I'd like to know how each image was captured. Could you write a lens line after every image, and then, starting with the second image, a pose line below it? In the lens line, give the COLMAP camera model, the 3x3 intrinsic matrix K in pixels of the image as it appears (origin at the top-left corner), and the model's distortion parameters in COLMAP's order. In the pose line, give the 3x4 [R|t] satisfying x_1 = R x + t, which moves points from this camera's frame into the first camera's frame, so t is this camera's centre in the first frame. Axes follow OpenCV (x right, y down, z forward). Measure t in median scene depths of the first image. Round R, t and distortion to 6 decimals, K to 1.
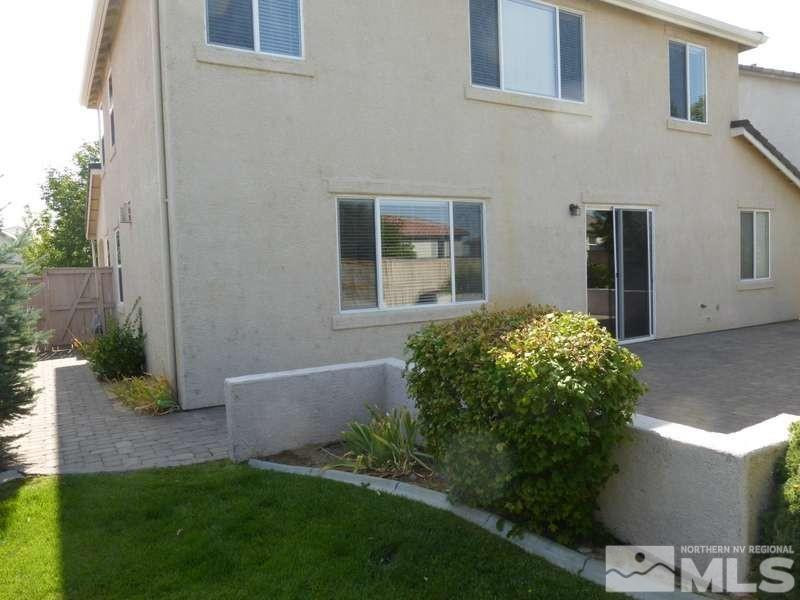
lens RADIAL K [[633.0, 0, 400.0], [0, 633.0, 300.0], [0, 0, 1]] dist [-0.004770, -0.001560]
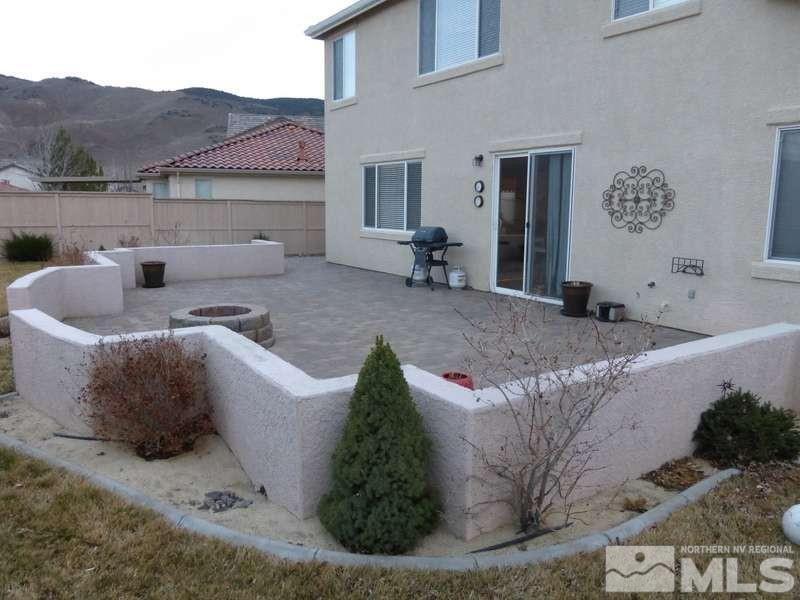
lens RADIAL K [[599.6, 0, 400.0], [0, 599.6, 300.0], [0, 0, 1]] dist [-0.022908, -0.003746]
pose [[0.002982, 0.193508, -0.981094, 1.469535], [-0.068478, 0.978835, 0.192854, -0.105458], [0.997648, 0.066608, 0.016170, 0.945124]]
